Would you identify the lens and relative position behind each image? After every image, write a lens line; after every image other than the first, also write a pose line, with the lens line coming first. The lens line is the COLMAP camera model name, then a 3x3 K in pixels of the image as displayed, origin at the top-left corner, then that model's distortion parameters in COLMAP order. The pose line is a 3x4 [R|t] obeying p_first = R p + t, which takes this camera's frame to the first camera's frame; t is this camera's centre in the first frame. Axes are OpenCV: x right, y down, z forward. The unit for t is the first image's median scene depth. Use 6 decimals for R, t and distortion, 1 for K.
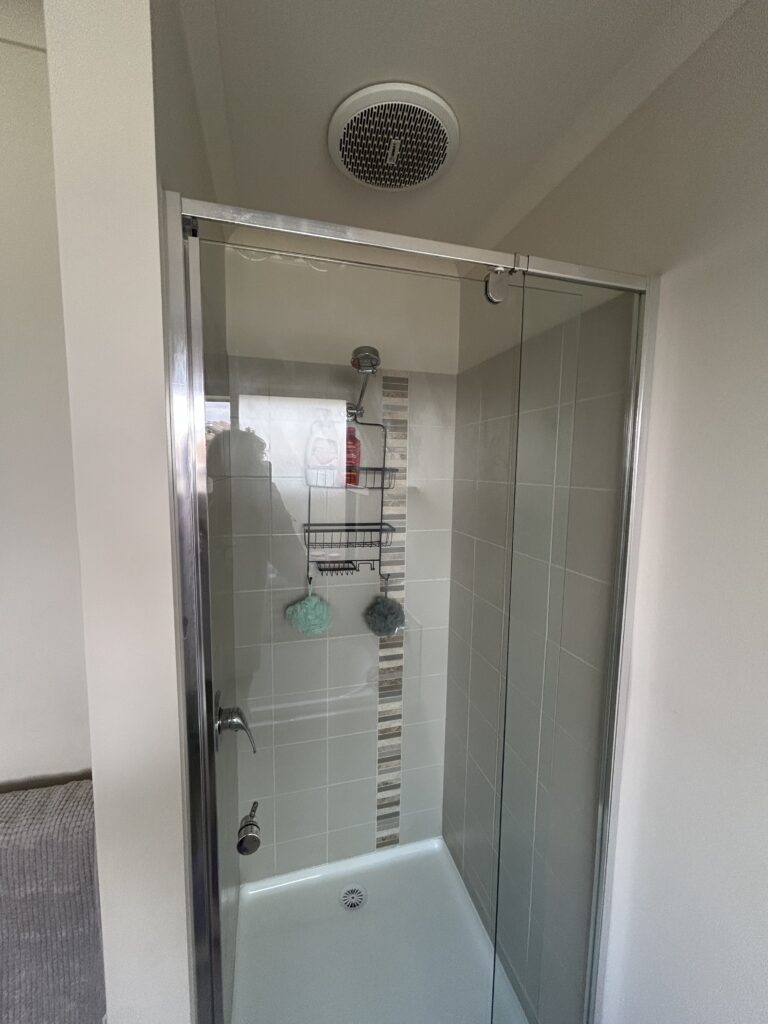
lens RADIAL K [[411.1, 0, 390.2], [0, 411.1, 514.7], [0, 0, 1]] dist [-0.003162, 0.000032]
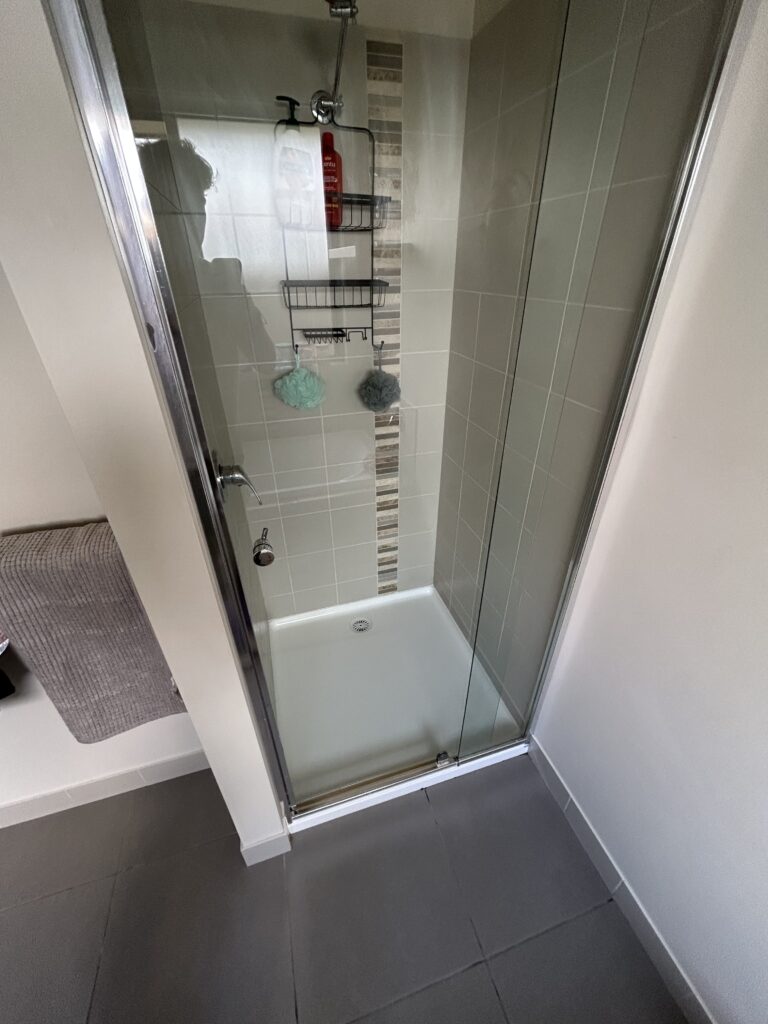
lens RADIAL K [[411.1, 0, 387.4], [0, 411.1, 513.6], [0, 0, 1]] dist [-0.003162, 0.000032]
pose [[0.999650, -0.026292, 0.002927, -0.005352], [0.022546, 0.904607, 0.425649, 0.099450], [-0.013838, -0.425434, 0.904884, 0.019382]]
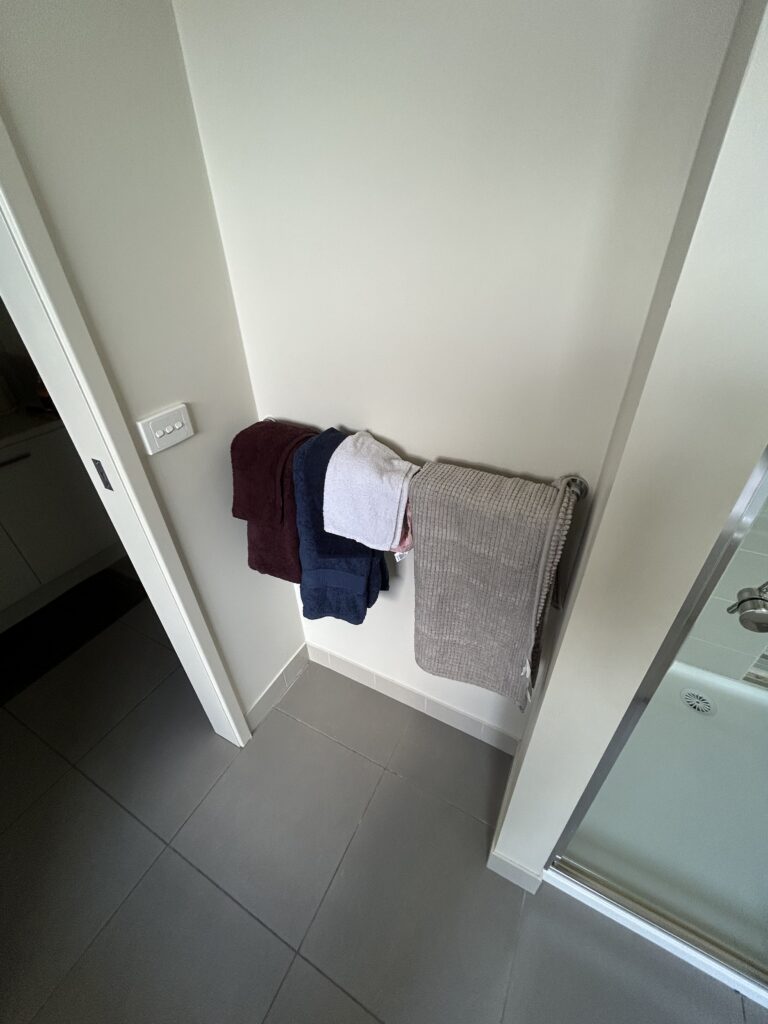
lens RADIAL K [[411.1, 0, 388.5], [0, 411.1, 516.4], [0, 0, 1]] dist [-0.003162, 0.000032]
pose [[0.719524, 0.364821, -0.590924, -0.195847], [-0.035523, 0.869122, 0.493320, 0.130822], [0.693558, -0.333964, 0.638314, 0.060470]]
